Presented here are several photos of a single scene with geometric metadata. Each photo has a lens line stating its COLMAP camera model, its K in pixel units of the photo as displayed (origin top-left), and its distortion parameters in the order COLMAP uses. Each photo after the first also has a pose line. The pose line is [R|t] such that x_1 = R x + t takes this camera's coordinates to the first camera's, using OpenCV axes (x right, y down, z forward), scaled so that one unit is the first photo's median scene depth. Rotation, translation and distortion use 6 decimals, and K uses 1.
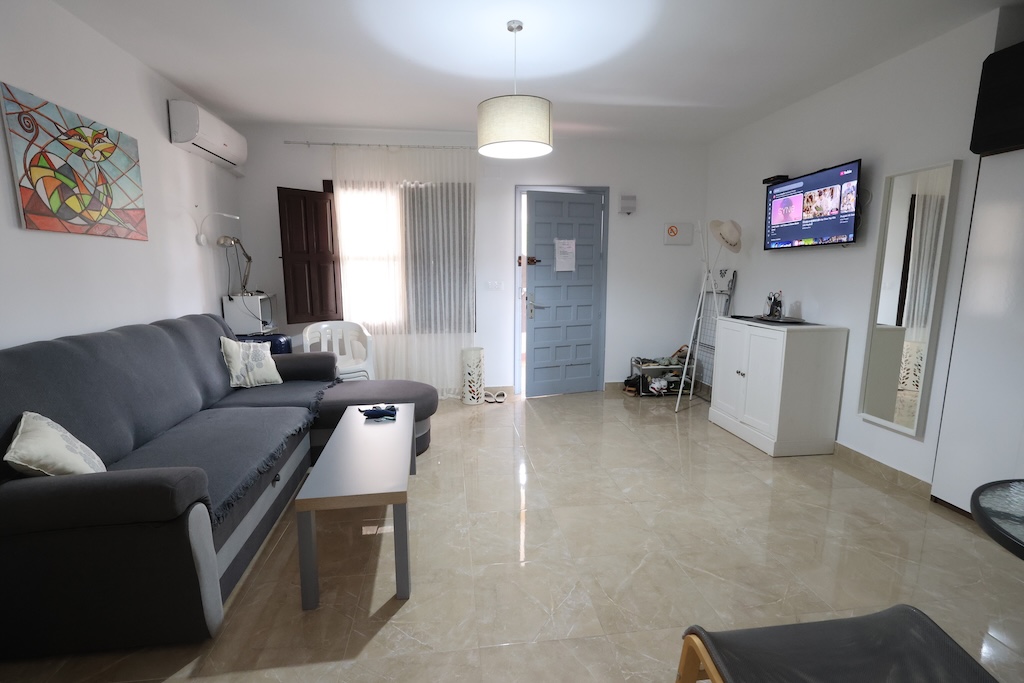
lens RADIAL K [[472.5, 0, 505.6], [0, 472.5, 340.9], [0, 0, 1]] dist [-0.003477, -0.000062]
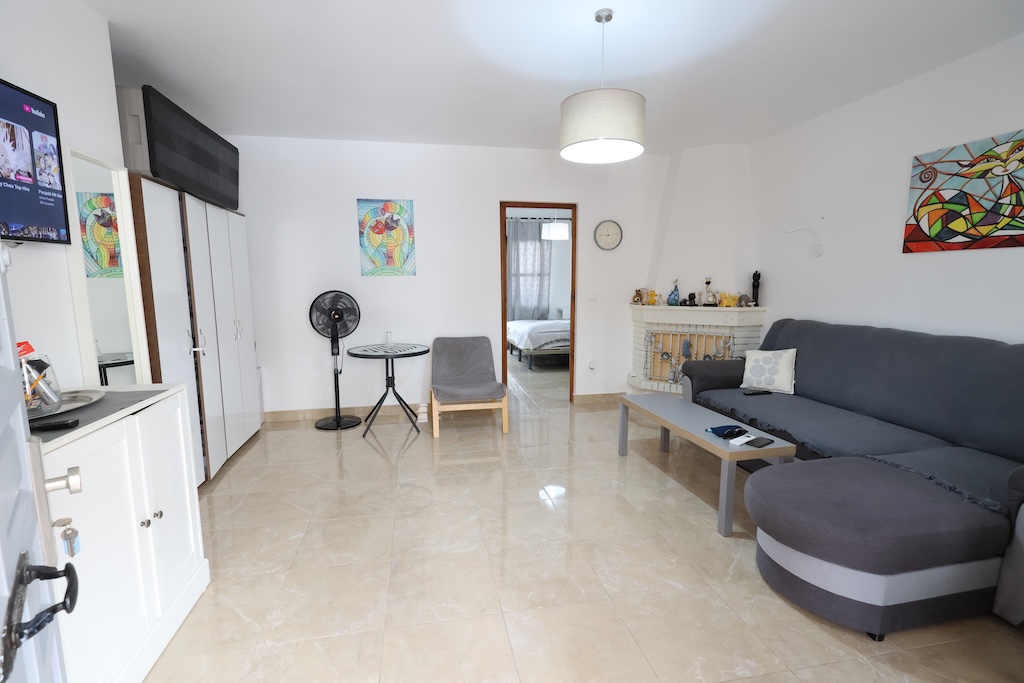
lens RADIAL K [[471.3, 0, 509.1], [0, 471.3, 341.9], [0, 0, 1]] dist [-0.003247, 0.001111]
pose [[-0.997748, 0.014899, -0.065402, 0.219857], [-0.003987, 0.960121, 0.279555, -0.260687], [0.066959, 0.279187, -0.957899, 1.659348]]
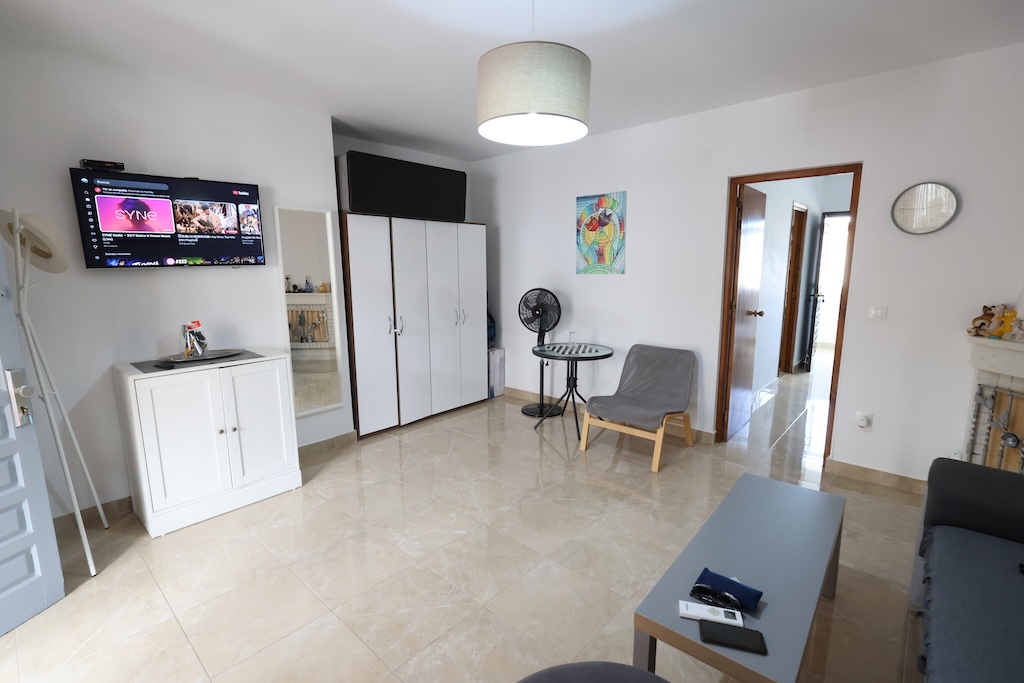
lens RADIAL K [[471.3, 0, 509.1], [0, 471.3, 341.9], [0, 0, 1]] dist [-0.003247, 0.001111]
pose [[-0.655571, -0.117576, 0.745924, -0.417872], [0.122305, 0.958230, 0.258530, -0.249954], [-0.745163, 0.260715, -0.613807, 1.289170]]
